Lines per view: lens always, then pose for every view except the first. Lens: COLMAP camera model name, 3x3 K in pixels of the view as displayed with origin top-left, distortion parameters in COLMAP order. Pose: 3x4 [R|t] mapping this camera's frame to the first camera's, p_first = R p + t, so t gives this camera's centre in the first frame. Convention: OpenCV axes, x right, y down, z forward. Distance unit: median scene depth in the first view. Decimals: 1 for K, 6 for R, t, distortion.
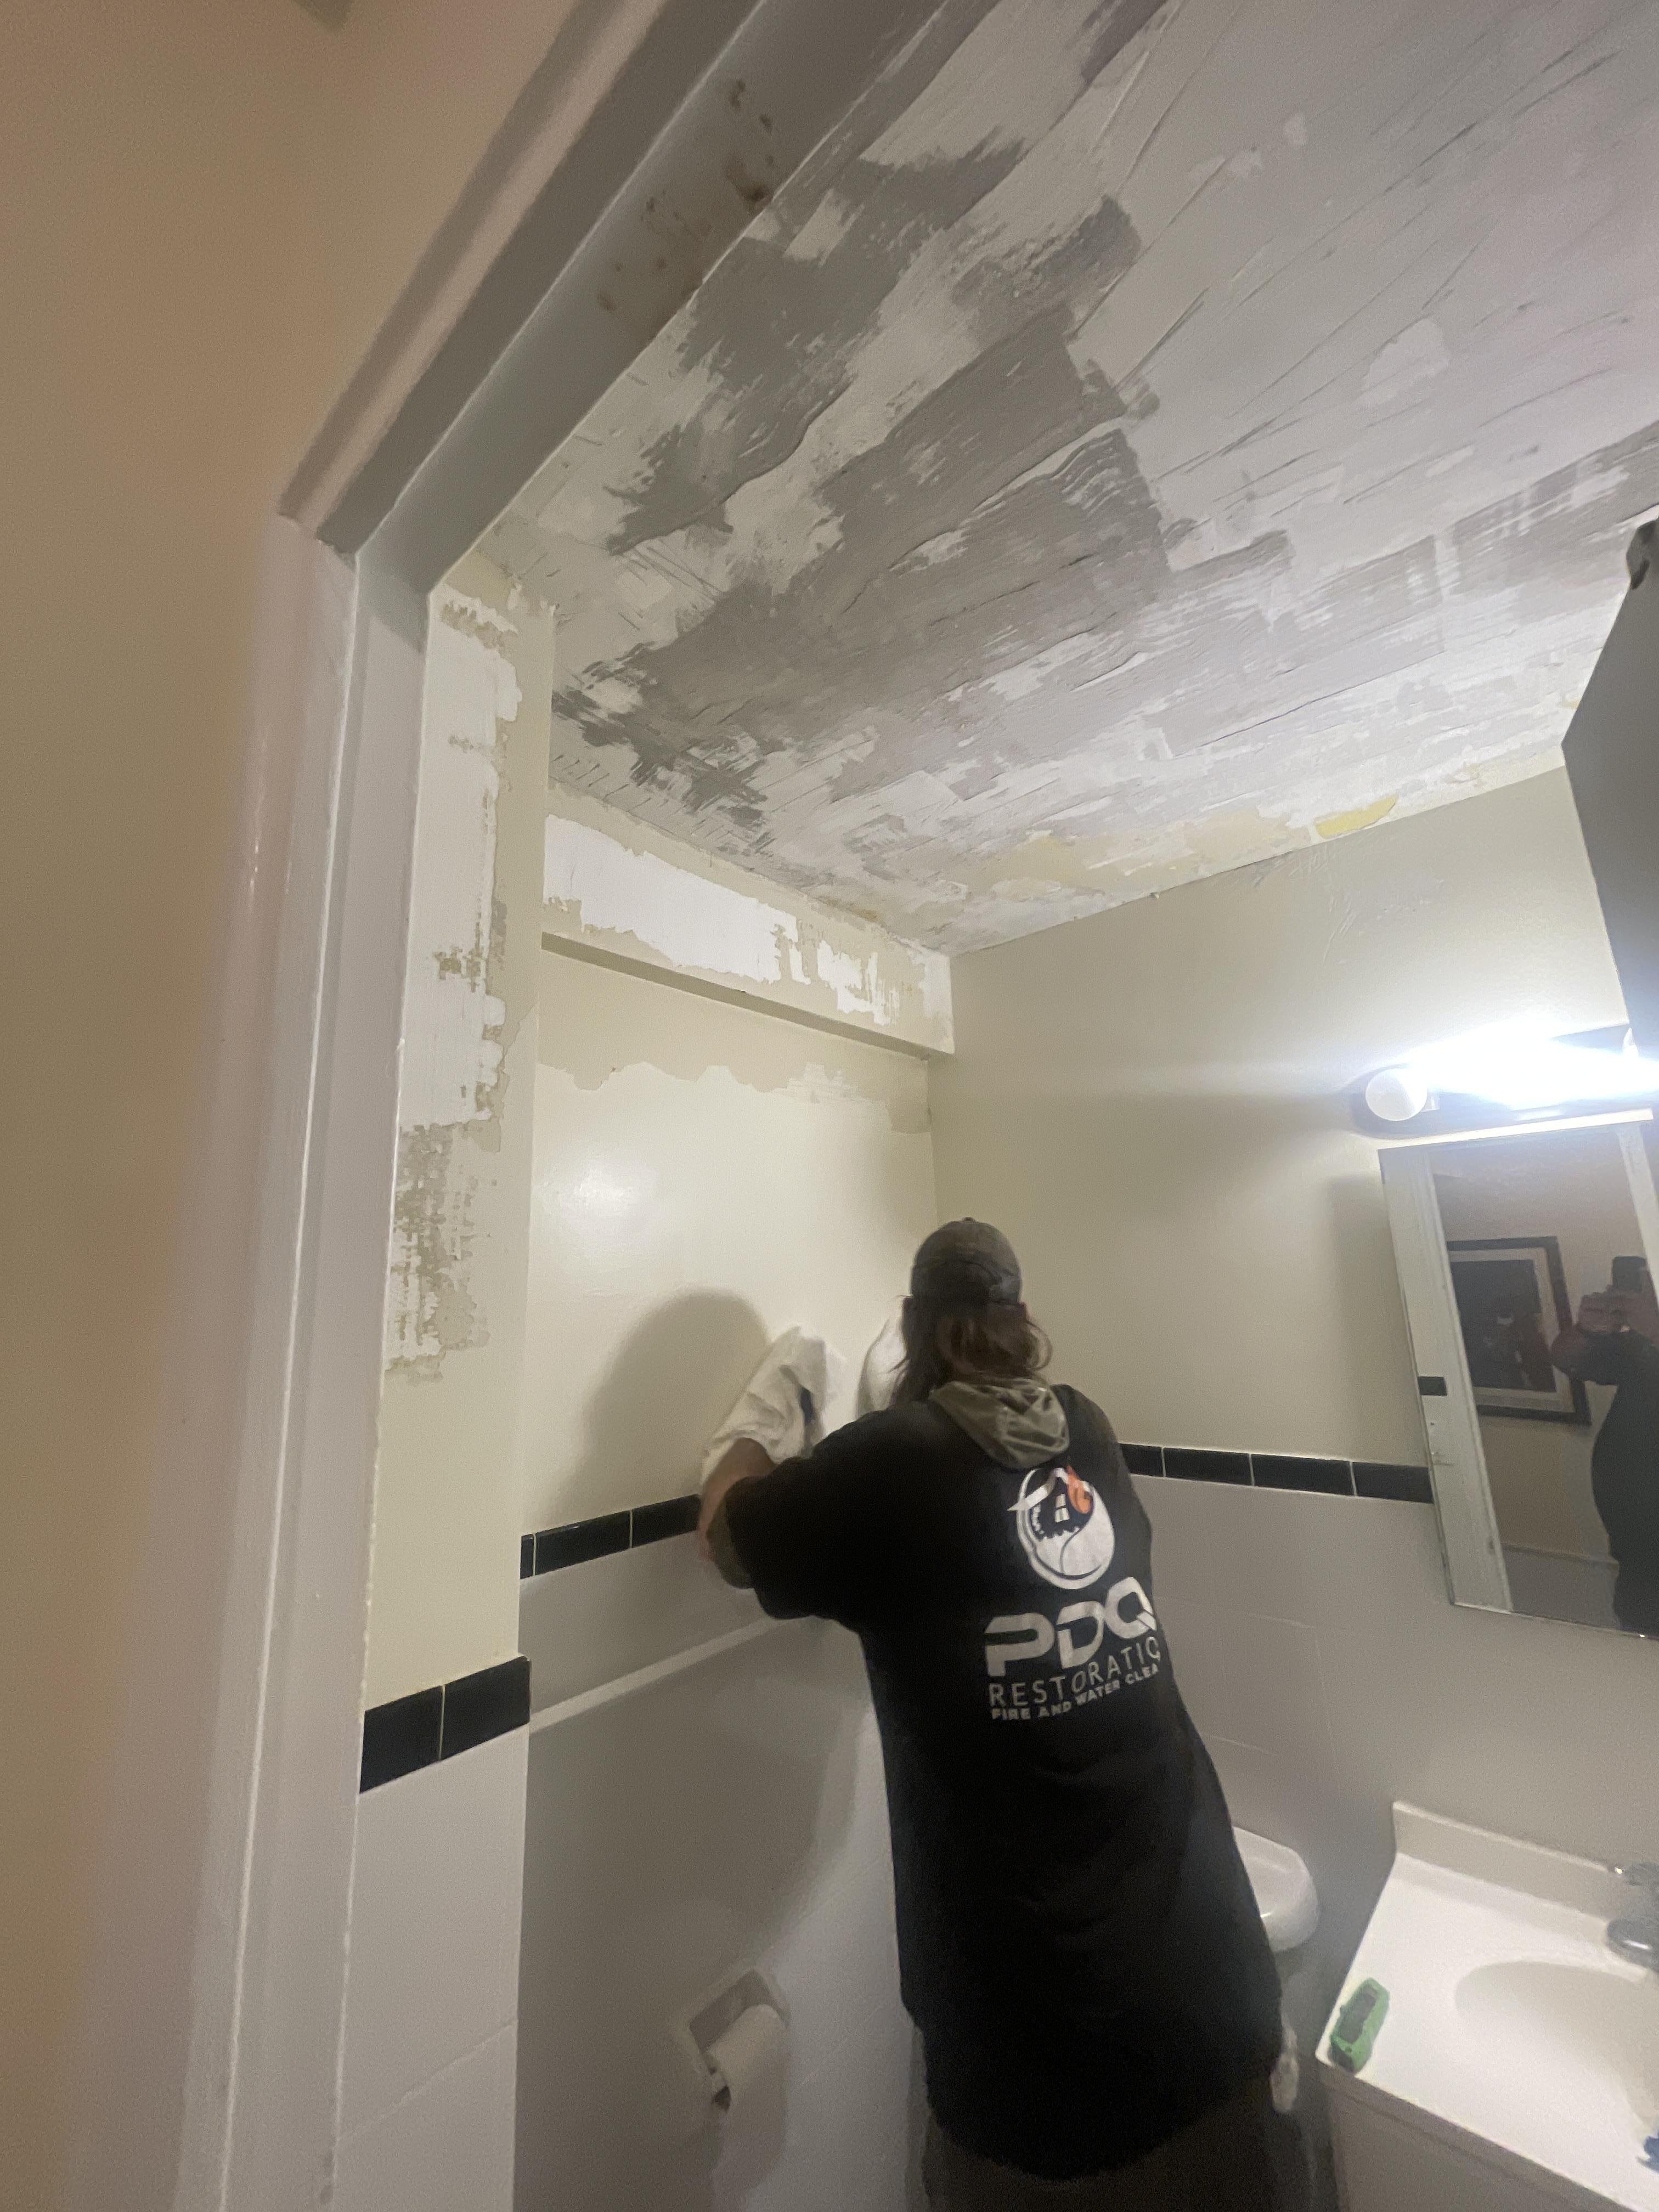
lens RADIAL K [[894.7, 0, 823.0], [0, 894.7, 1100.7], [0, 0, 1]] dist [0.003717, -0.001453]
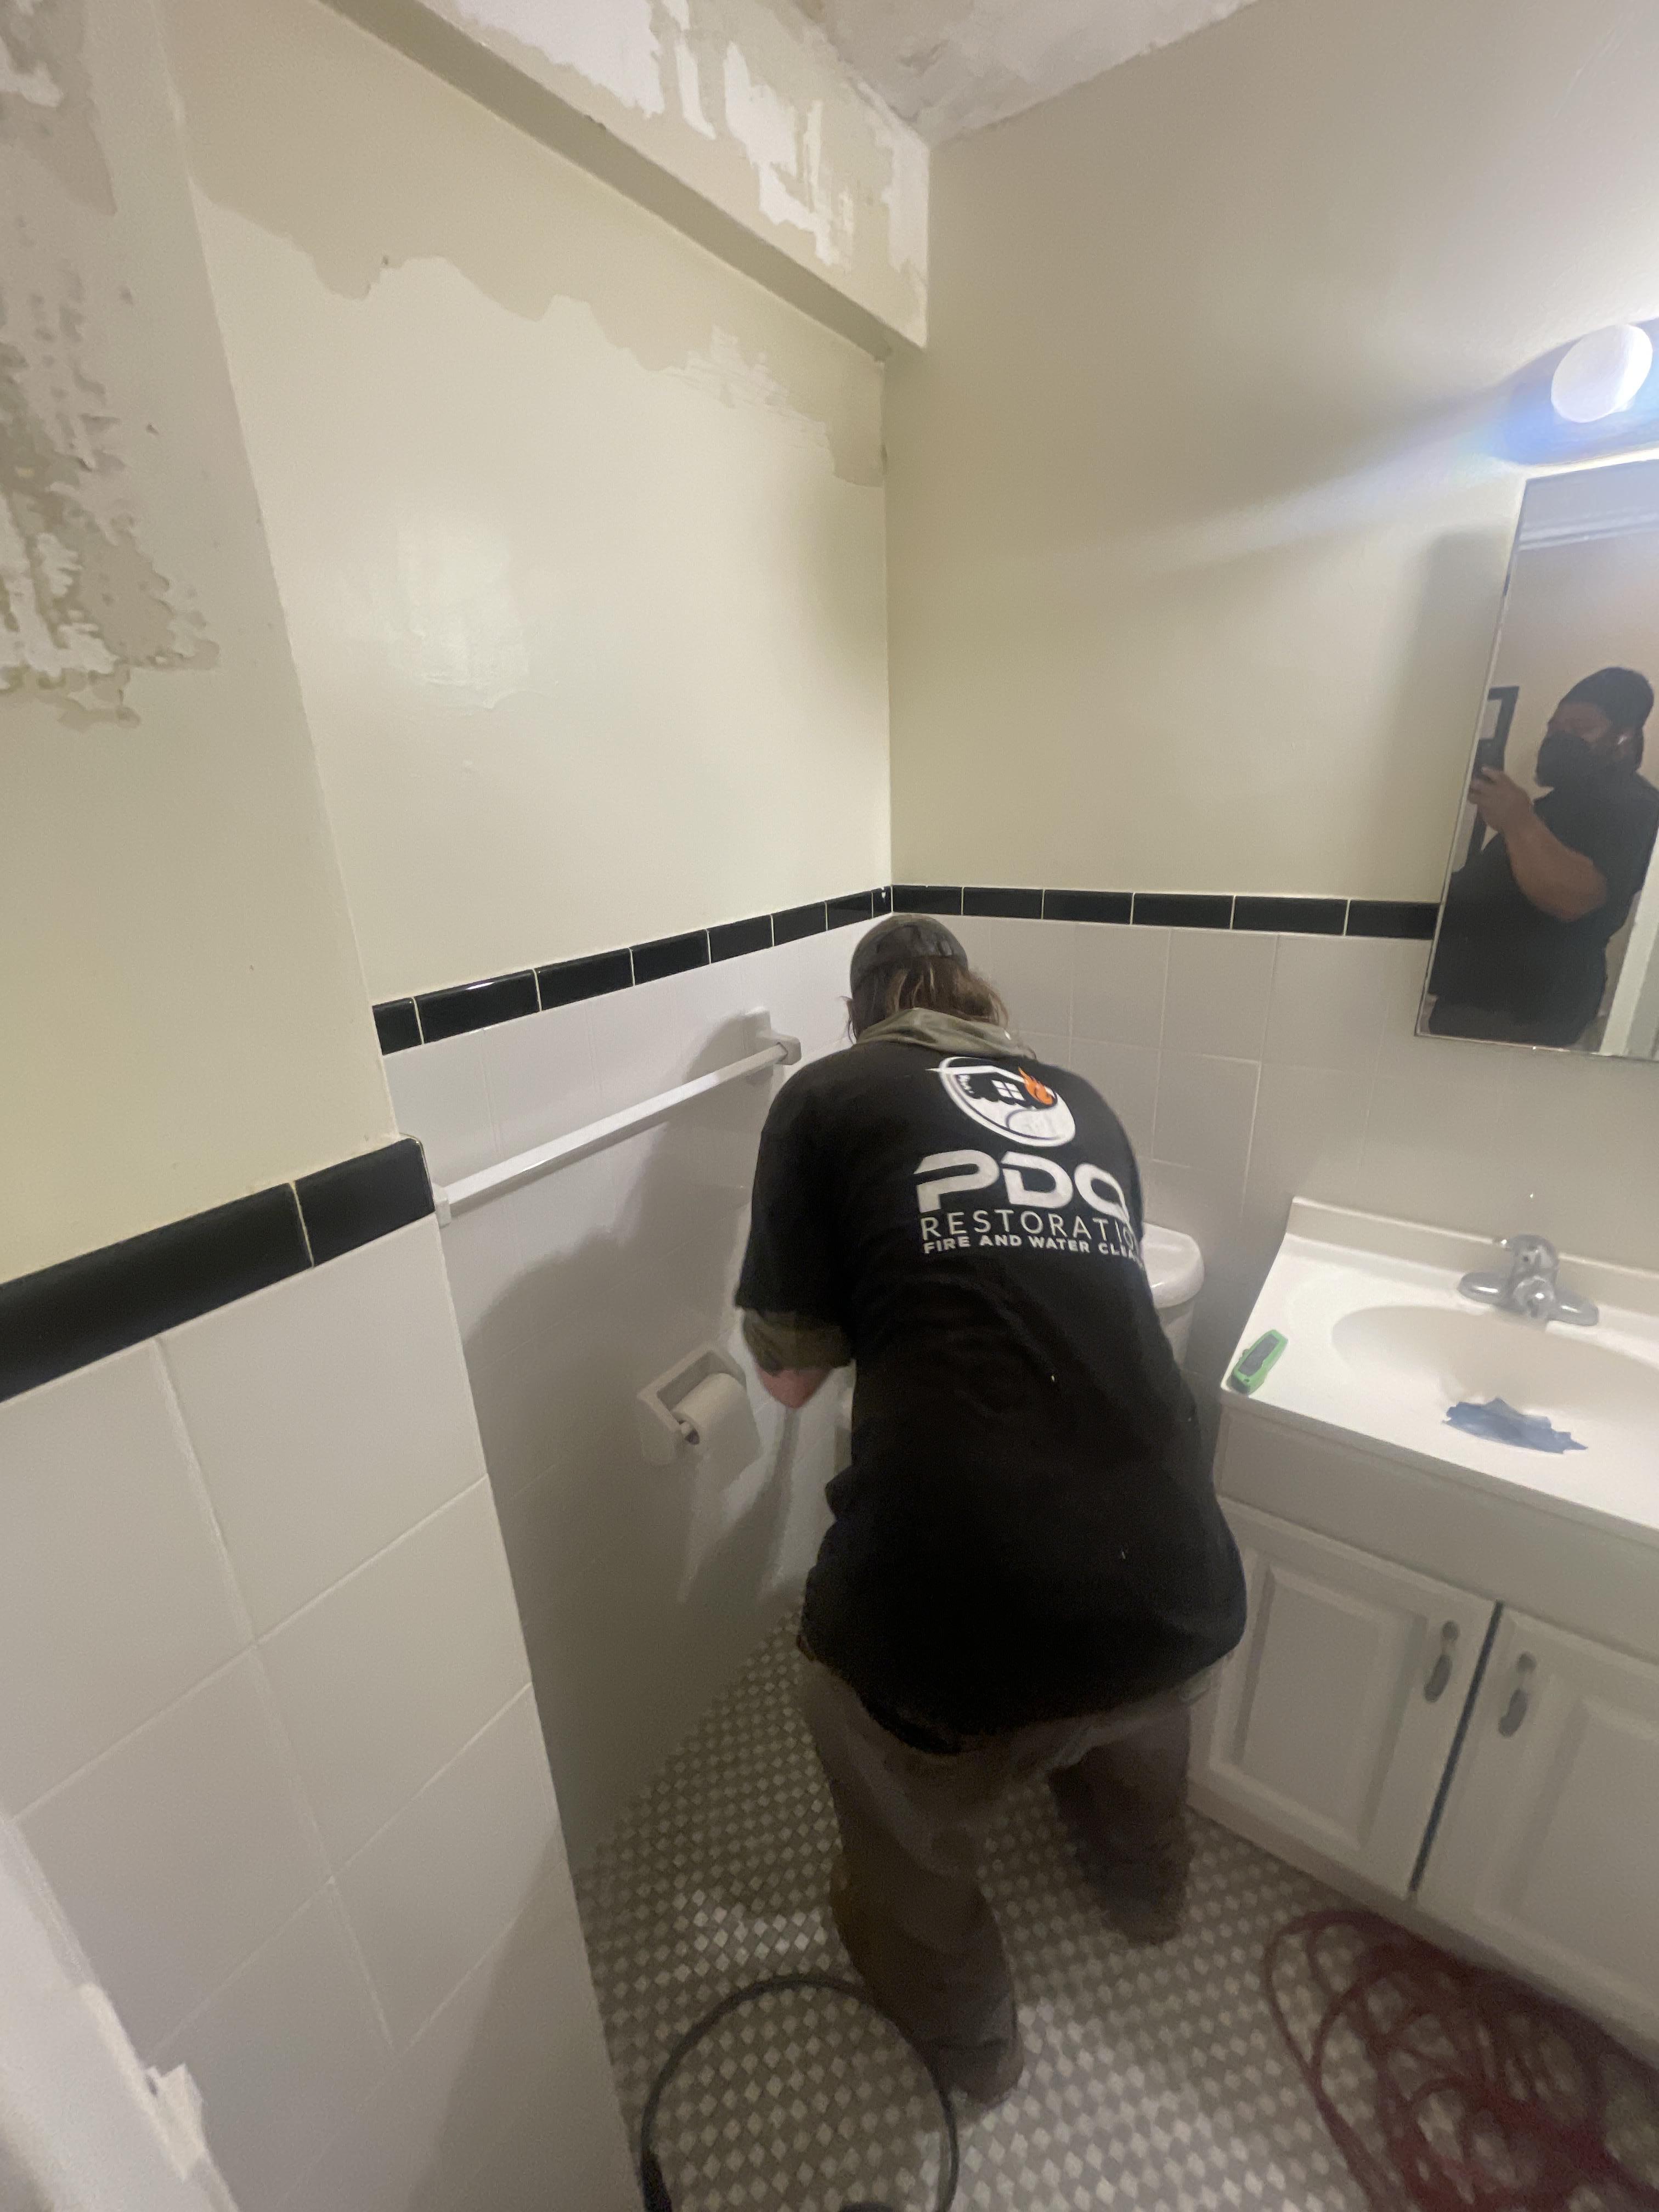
lens RADIAL K [[894.7, 0, 827.2], [0, 894.7, 1100.0], [0, 0, 1]] dist [0.003717, -0.001453]
pose [[0.992241, -0.044441, 0.116120, -0.047341], [-0.023489, 0.850121, 0.526063, 0.117059], [-0.122095, -0.524708, 0.842481, 0.207460]]
